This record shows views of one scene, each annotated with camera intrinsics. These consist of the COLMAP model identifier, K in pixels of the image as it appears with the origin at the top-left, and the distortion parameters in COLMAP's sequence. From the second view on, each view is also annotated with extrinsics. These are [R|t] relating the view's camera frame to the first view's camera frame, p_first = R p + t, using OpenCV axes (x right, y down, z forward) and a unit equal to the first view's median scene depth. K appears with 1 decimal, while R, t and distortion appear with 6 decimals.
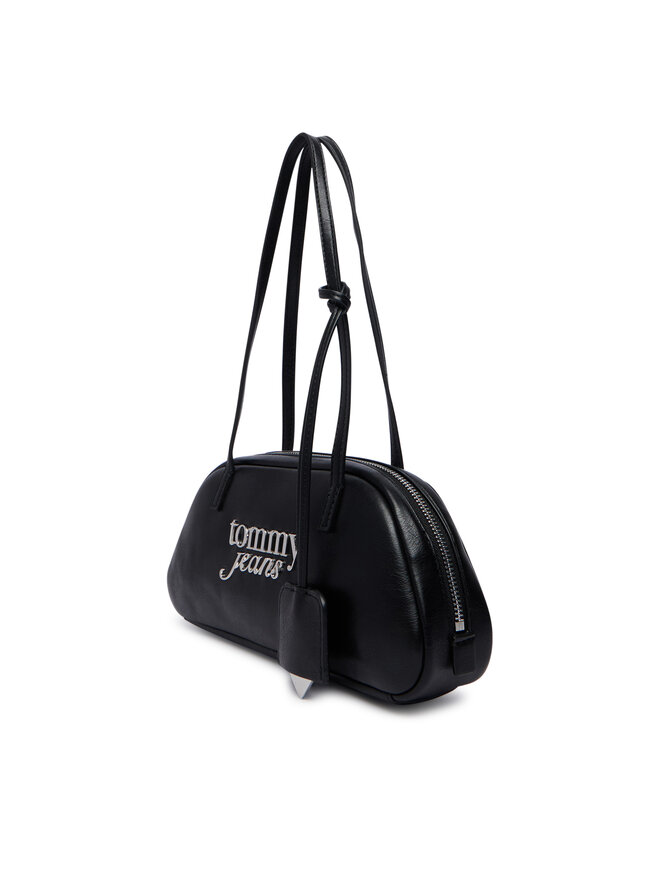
lens RADIAL K [[593.6, 0, 323.9], [0, 593.6, 440.5], [0, 0, 1]] dist [0.023344, -0.000653]
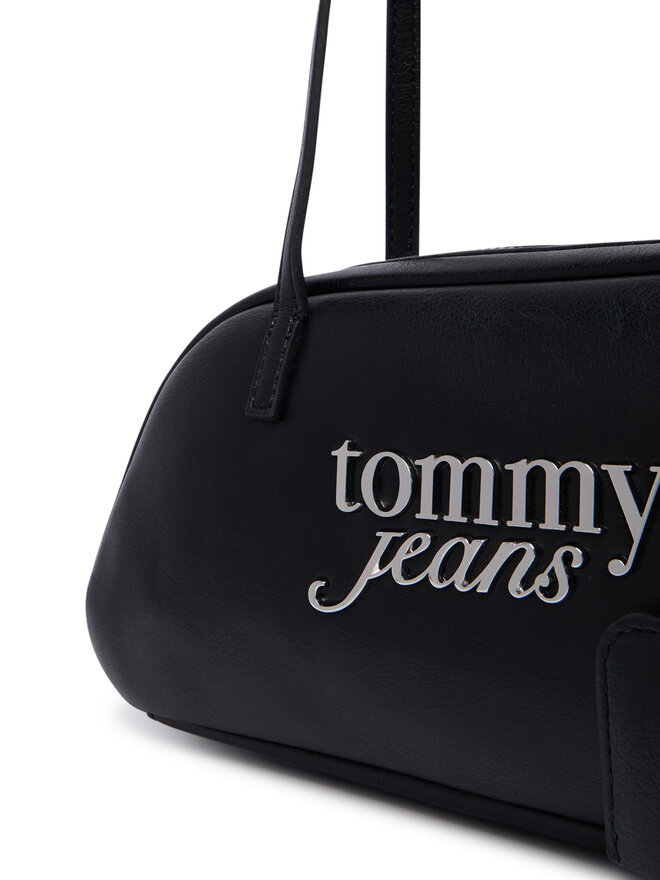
lens RADIAL K [[593.6, 0, 339.3], [0, 593.6, 433.6], [0, 0, 1]] dist [0.023344, -0.000653]
pose [[0.936342, -0.063145, 0.345364, -0.287933], [0.029708, 0.994415, 0.101271, 0.098018], [-0.349830, -0.084564, 0.932989, 0.708159]]
